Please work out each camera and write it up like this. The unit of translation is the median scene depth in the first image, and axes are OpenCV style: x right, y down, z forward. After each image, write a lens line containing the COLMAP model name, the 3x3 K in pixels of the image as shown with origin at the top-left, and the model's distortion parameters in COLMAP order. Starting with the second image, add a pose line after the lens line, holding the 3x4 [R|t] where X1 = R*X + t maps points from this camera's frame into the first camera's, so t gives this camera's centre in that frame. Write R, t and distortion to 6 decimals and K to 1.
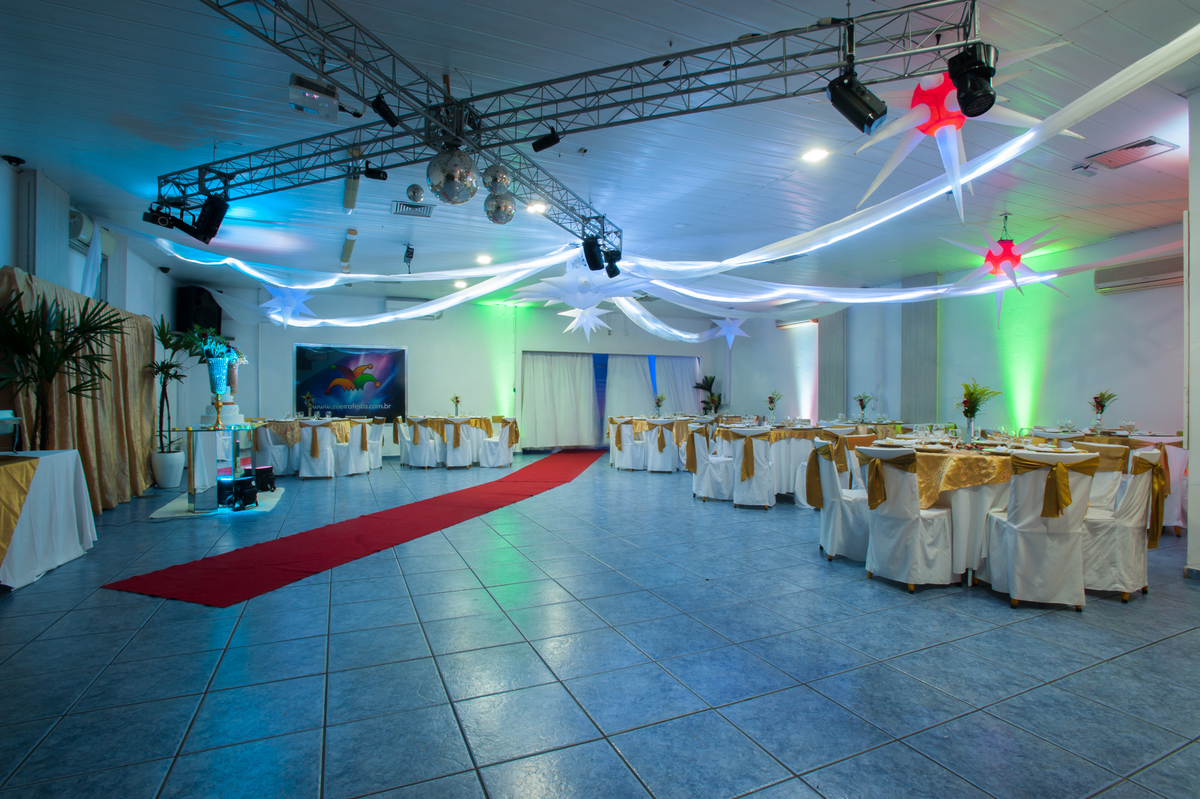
lens RADIAL K [[677.6, 0, 596.3], [0, 677.6, 399.9], [0, 0, 1]] dist [-0.004993, -0.001677]
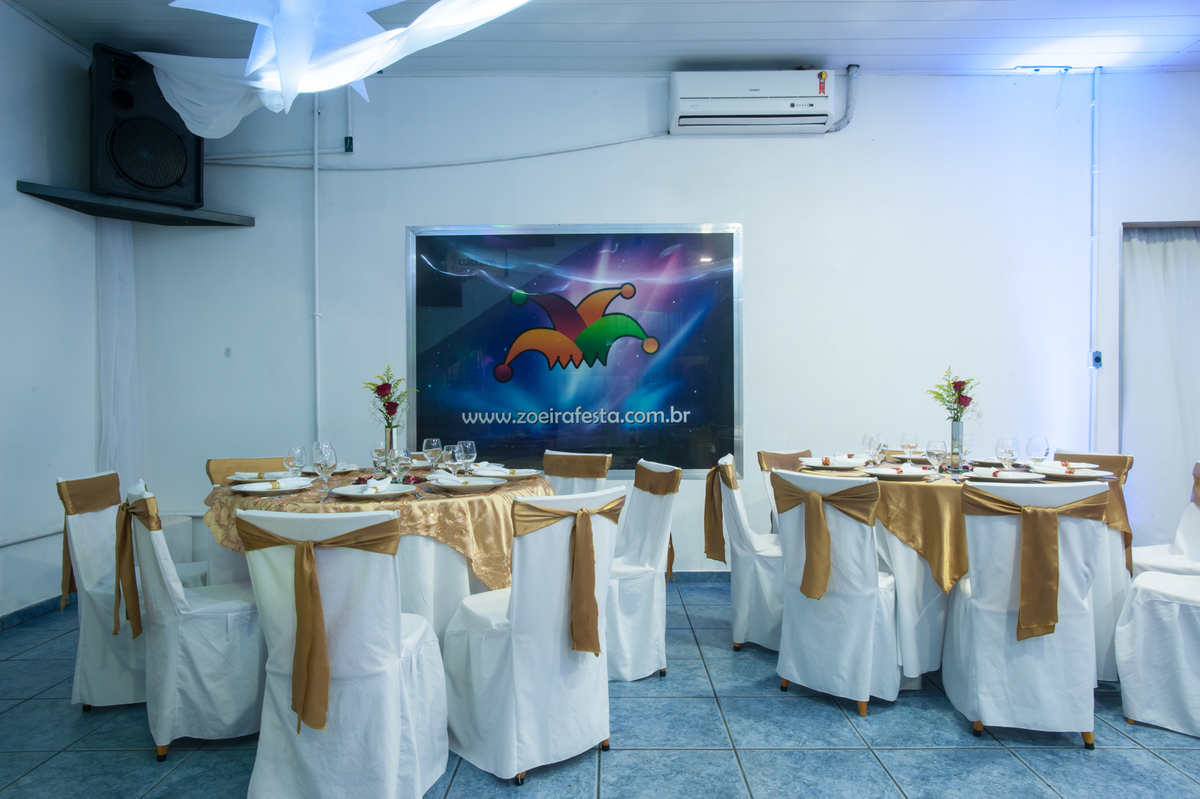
lens RADIAL K [[802.4, 0, 600.7], [0, 802.4, 397.7], [0, 0, 1]] dist [-0.004641, -0.001920]
pose [[0.929739, -0.004082, -0.368196, -0.212490], [0.005205, 0.999984, 0.002056, 0.000058], [0.368181, -0.003828, 0.929746, 0.662021]]
